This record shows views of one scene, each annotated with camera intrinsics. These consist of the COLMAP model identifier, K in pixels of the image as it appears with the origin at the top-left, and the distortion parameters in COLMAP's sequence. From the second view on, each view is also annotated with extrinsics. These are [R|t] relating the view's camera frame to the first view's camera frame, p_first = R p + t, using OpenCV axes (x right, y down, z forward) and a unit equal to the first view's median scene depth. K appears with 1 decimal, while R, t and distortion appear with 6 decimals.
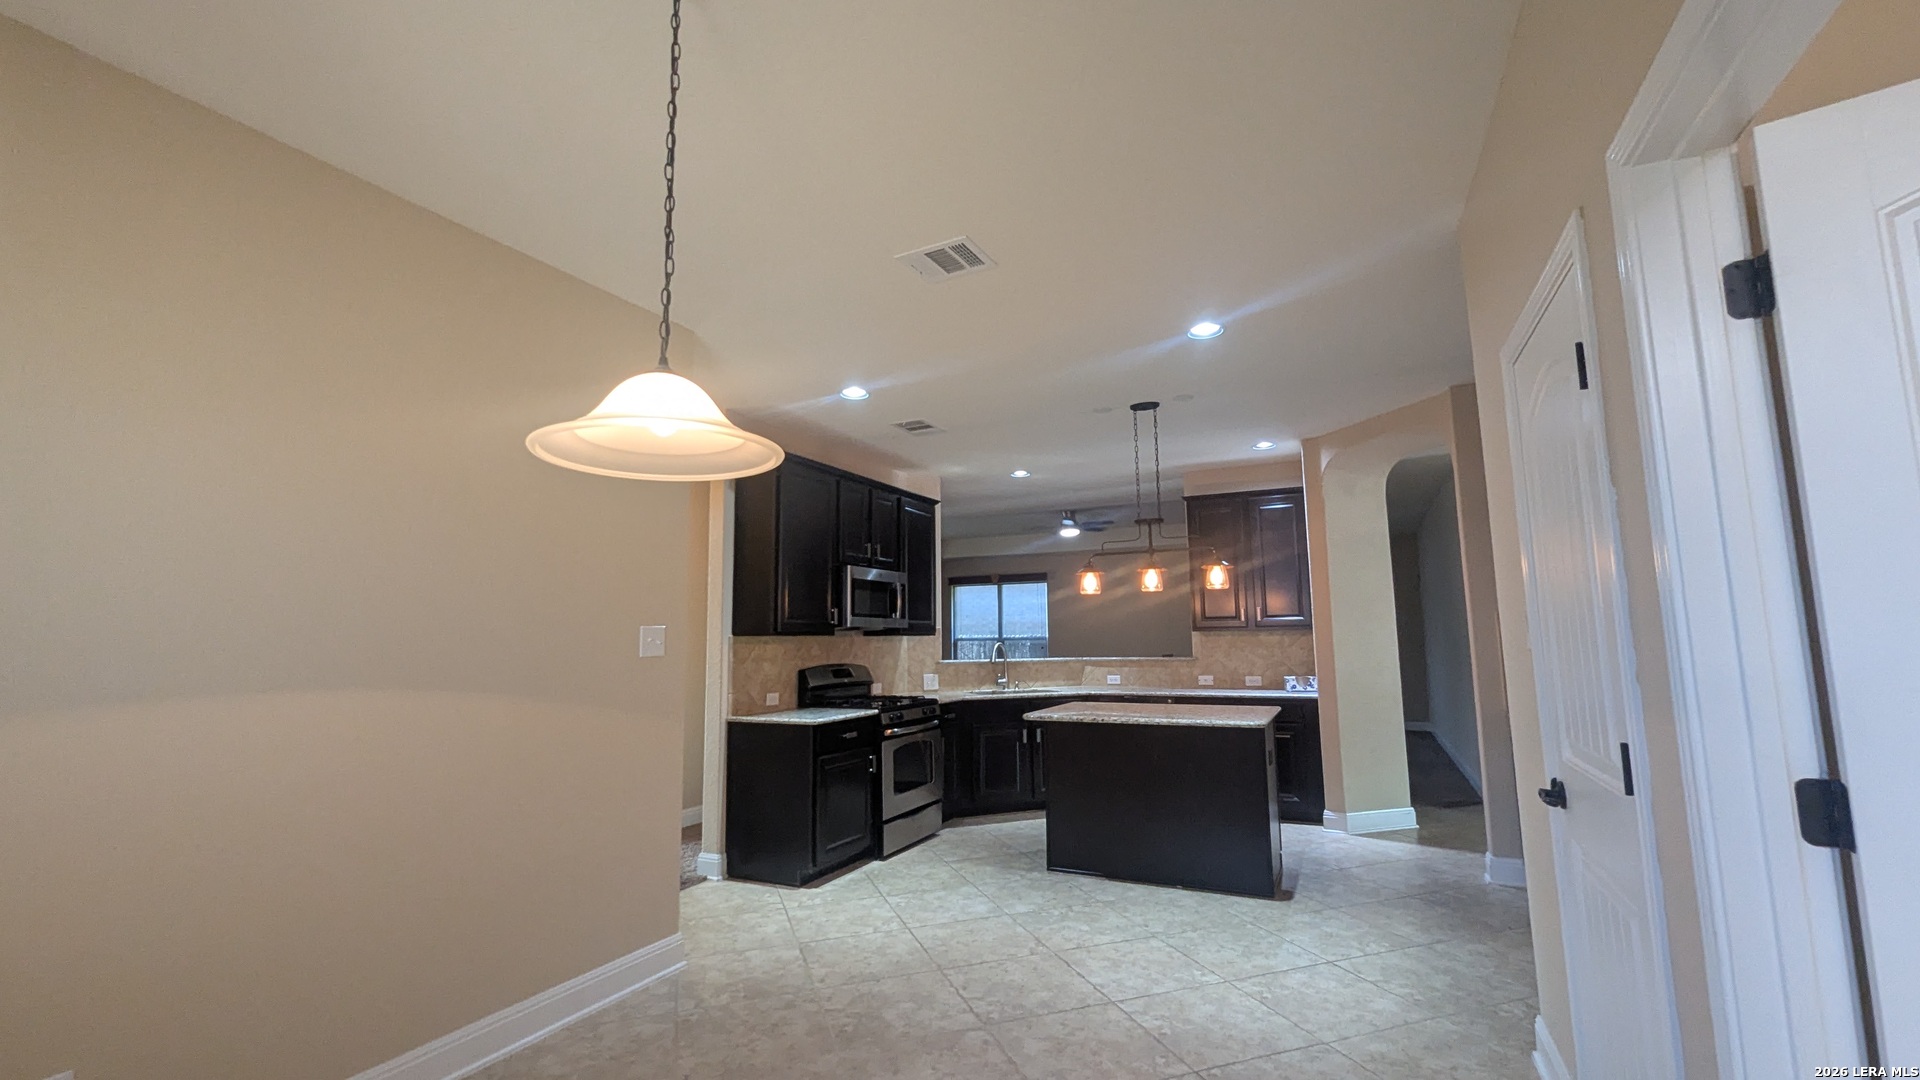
lens RADIAL K [[794.8, 0, 963.8], [0, 794.8, 544.8], [0, 0, 1]] dist [0.003558, -0.001431]
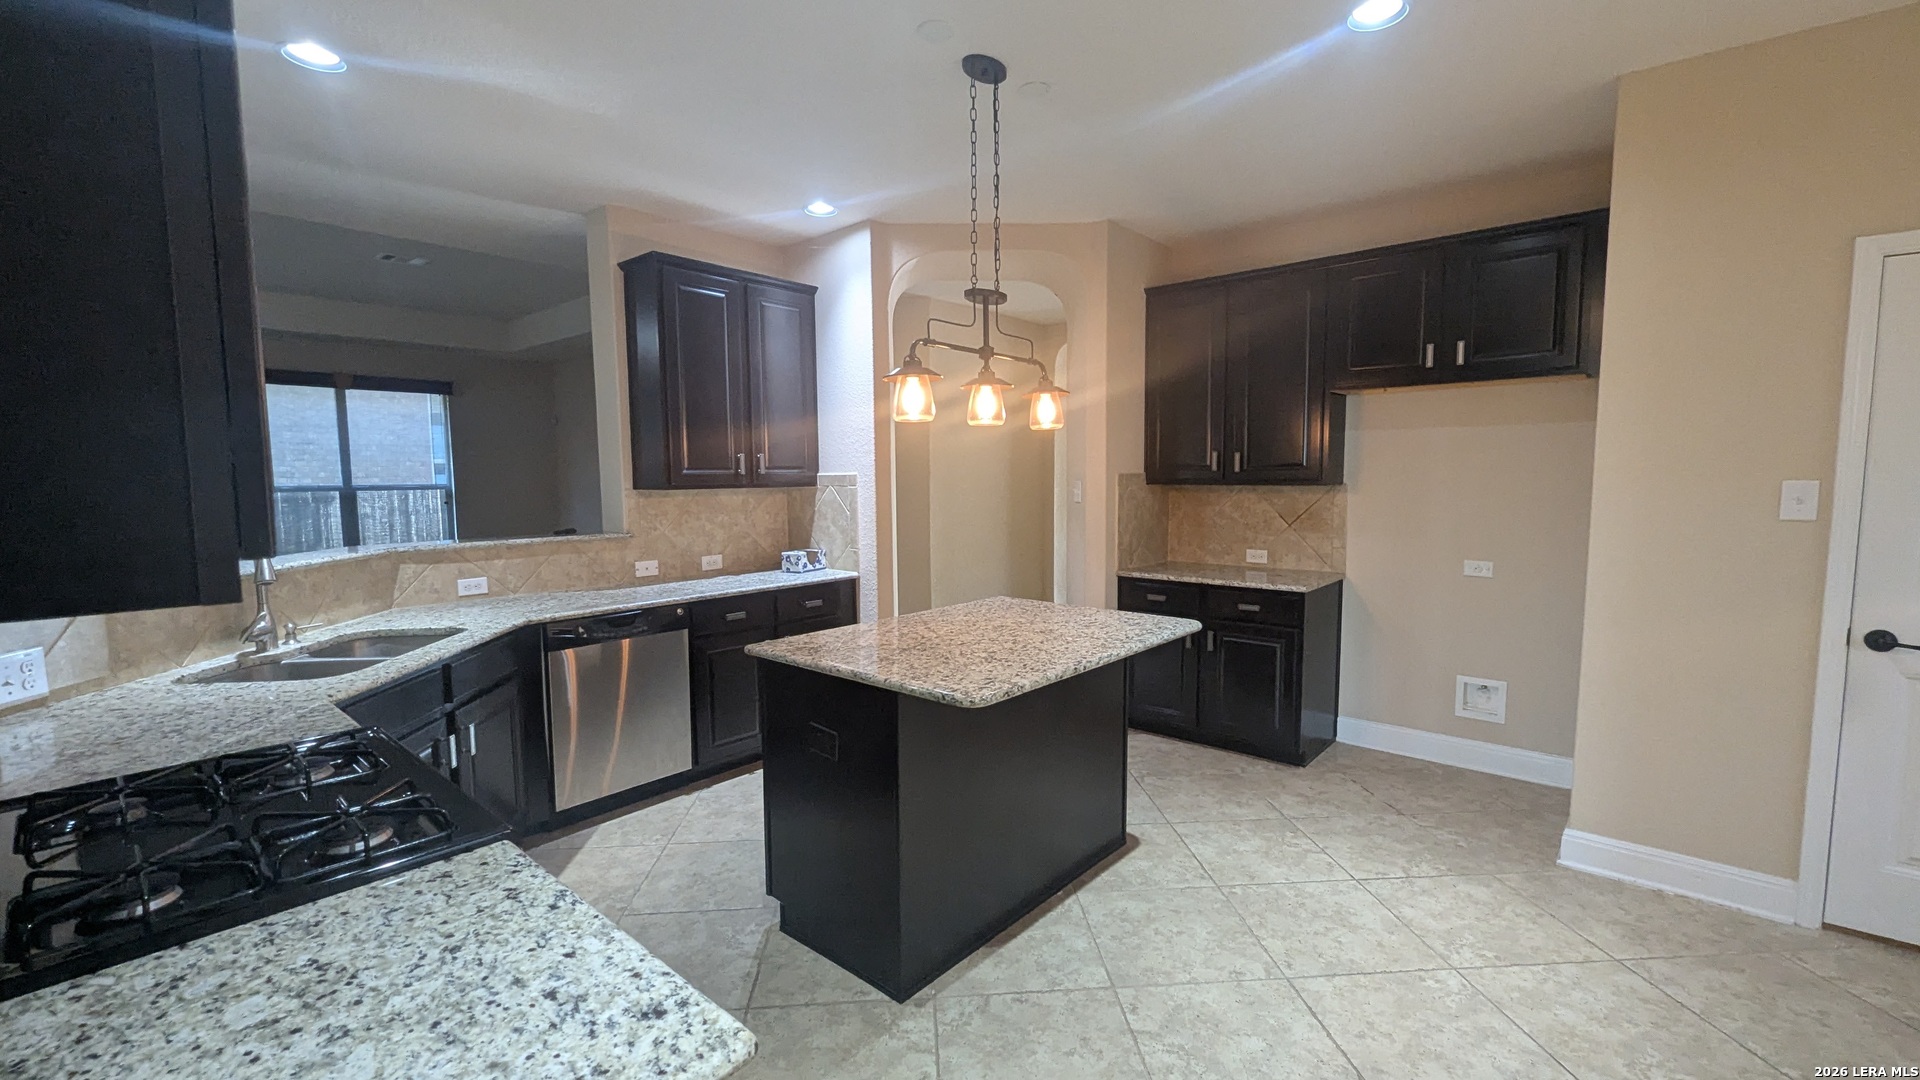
lens RADIAL K [[794.8, 0, 963.8], [0, 794.8, 544.8], [0, 0, 1]] dist [0.003558, -0.001431]
pose [[0.252935, -0.074984, 0.964573, -0.283142], [-0.111503, 0.988089, 0.106051, 0.075304], [-0.961036, -0.134377, 0.241562, 0.780445]]
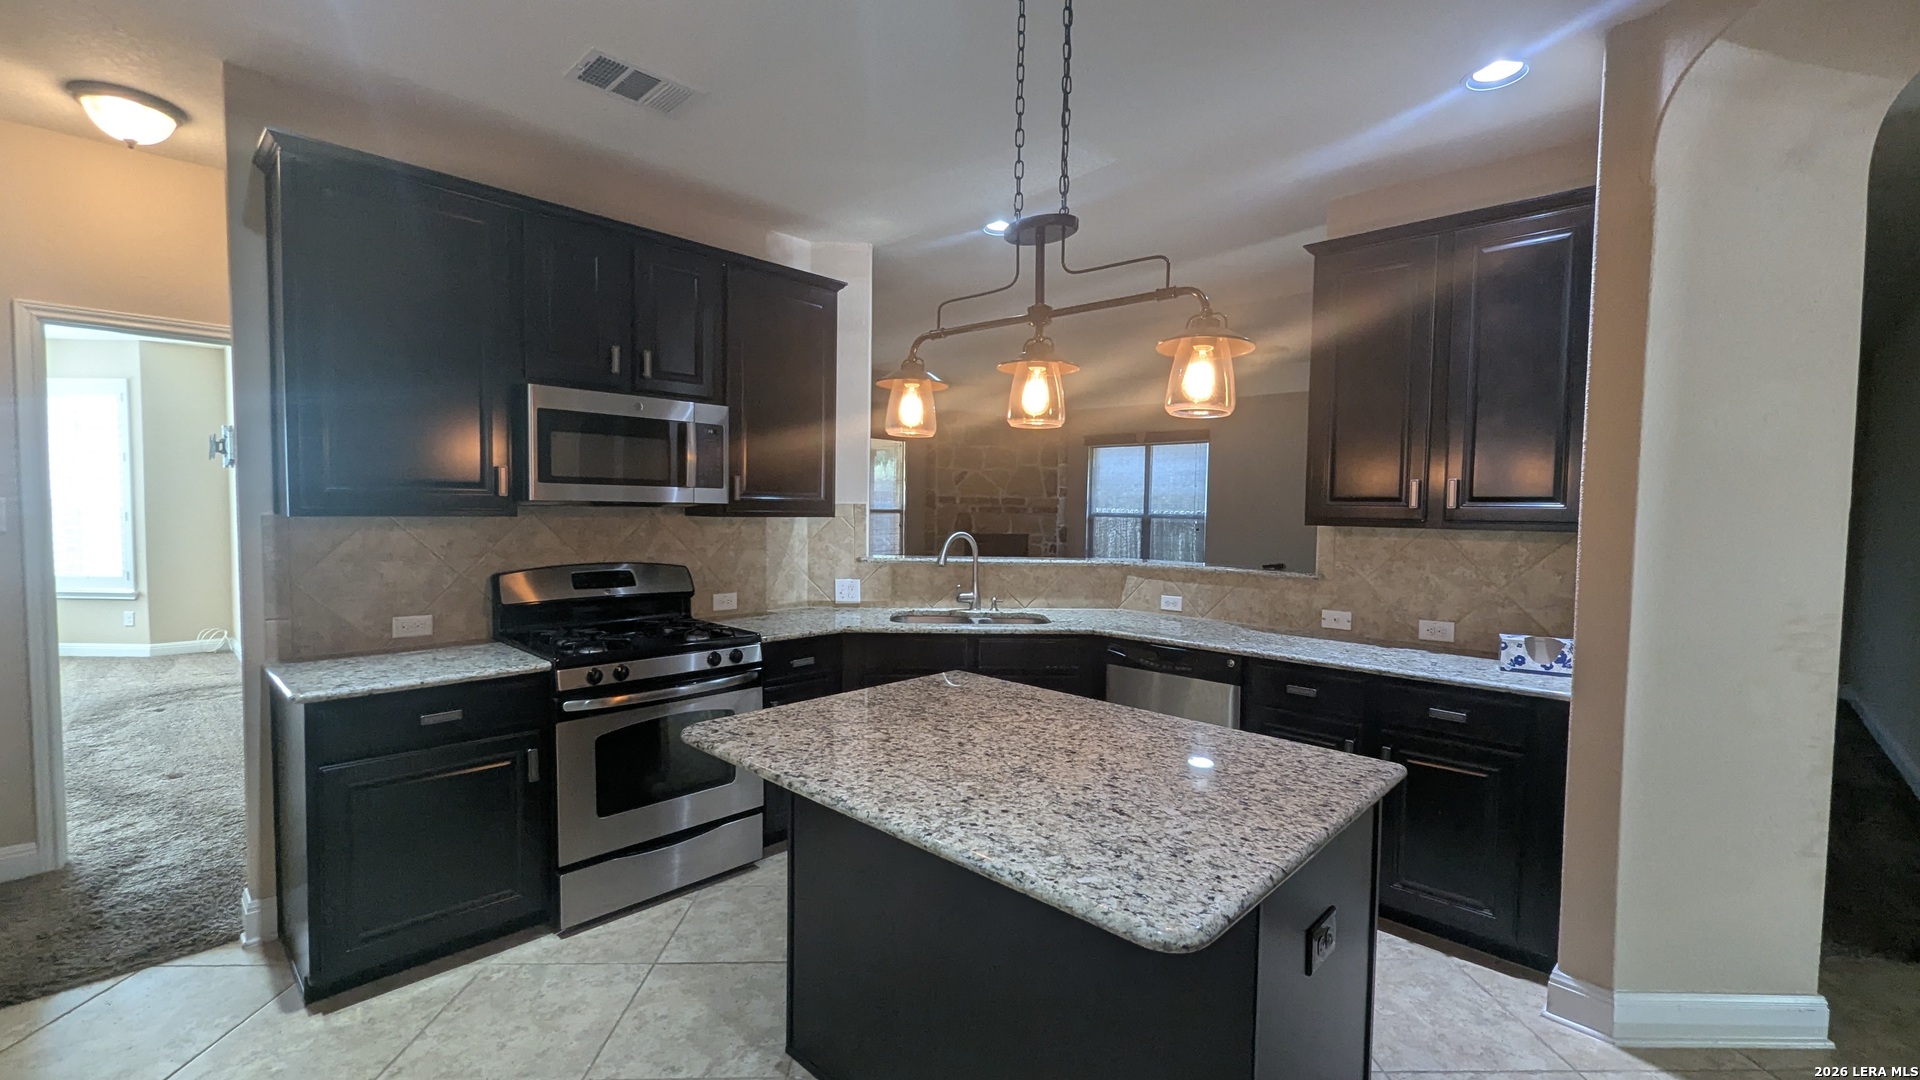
lens RADIAL K [[795.0, 0, 964.3], [0, 795.0, 543.7], [0, 0, 1]] dist [0.001481, 0.000022]
pose [[0.954676, 0.041648, -0.294719, 0.283418], [0.007523, 0.986469, 0.163773, 0.045787], [0.297552, -0.158567, 0.941445, 0.573313]]
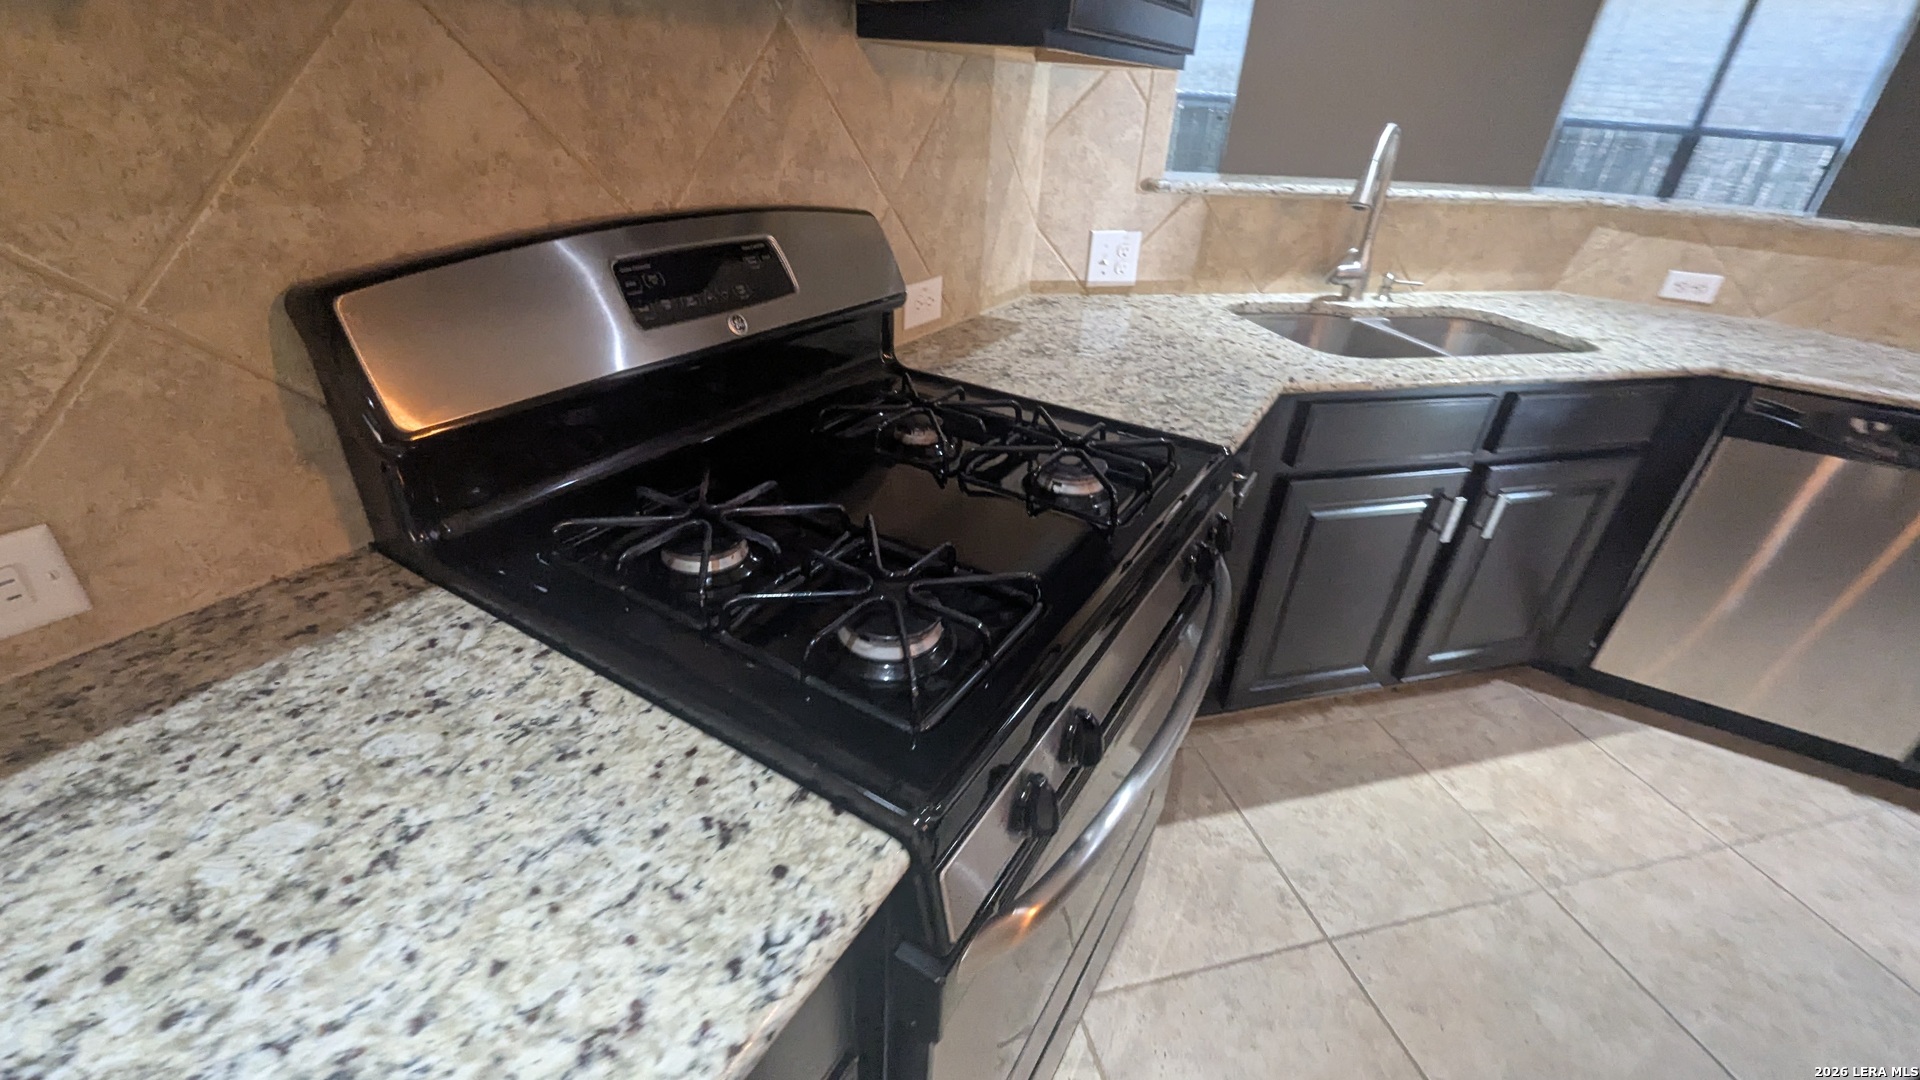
lens RADIAL K [[796.2, 0, 967.1], [0, 796.2, 538.5], [0, 0, 1]] dist [0.002009, -0.000261]
pose [[0.994703, 0.099745, -0.024829, -0.096128], [-0.065373, 0.800297, 0.596030, 0.109174], [0.079321, -0.591250, 0.802578, 0.894450]]
